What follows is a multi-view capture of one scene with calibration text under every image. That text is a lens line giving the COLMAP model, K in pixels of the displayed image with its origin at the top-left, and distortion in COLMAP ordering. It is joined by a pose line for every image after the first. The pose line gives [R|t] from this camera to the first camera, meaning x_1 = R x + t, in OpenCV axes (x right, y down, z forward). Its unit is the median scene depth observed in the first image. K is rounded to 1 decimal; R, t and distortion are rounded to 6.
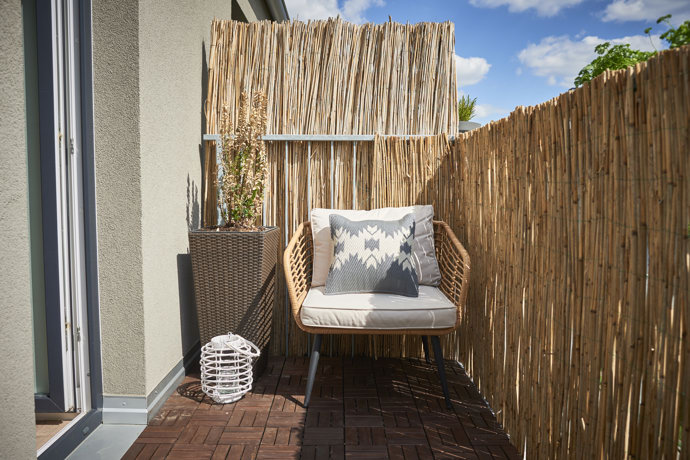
lens RADIAL K [[562.0, 0, 342.7], [0, 562.0, 230.0], [0, 0, 1]] dist [-0.075323, -0.001002]
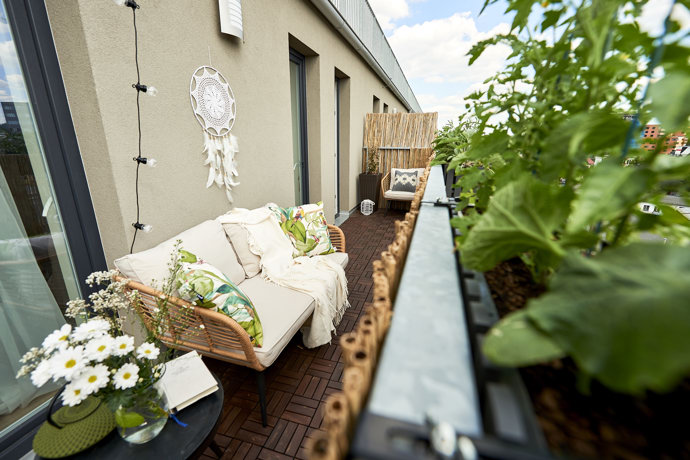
lens RADIAL K [[299.6, 0, 346.4], [0, 299.6, 230.7], [0, 0, 1]] dist [0.000035, 0.000150]
pose [[0.956479, 0.081814, -0.280097, 0.242266], [-0.021800, 0.977242, 0.211004, -0.045550], [0.290985, -0.195715, 0.936495, -0.991535]]
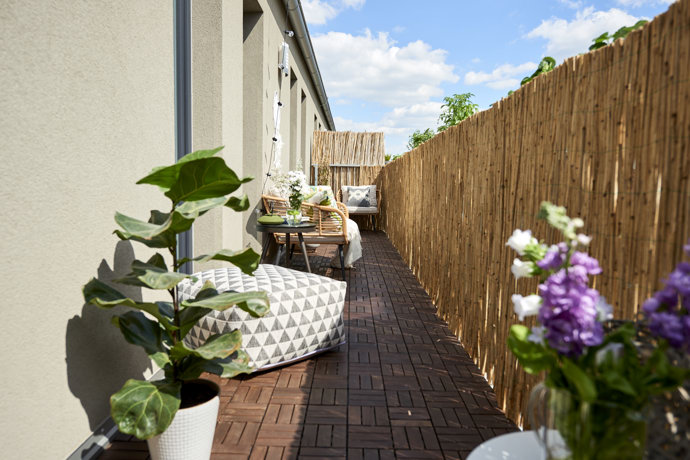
lens RADIAL K [[499.3, 0, 344.8], [0, 499.3, 229.6], [0, 0, 1]] dist [0.015242, 0.002682]
pose [[0.999745, 0.016611, -0.015327, 0.014940], [-0.016426, 0.999792, 0.012108, 0.199472], [0.015525, -0.011853, 0.999809, -2.138965]]
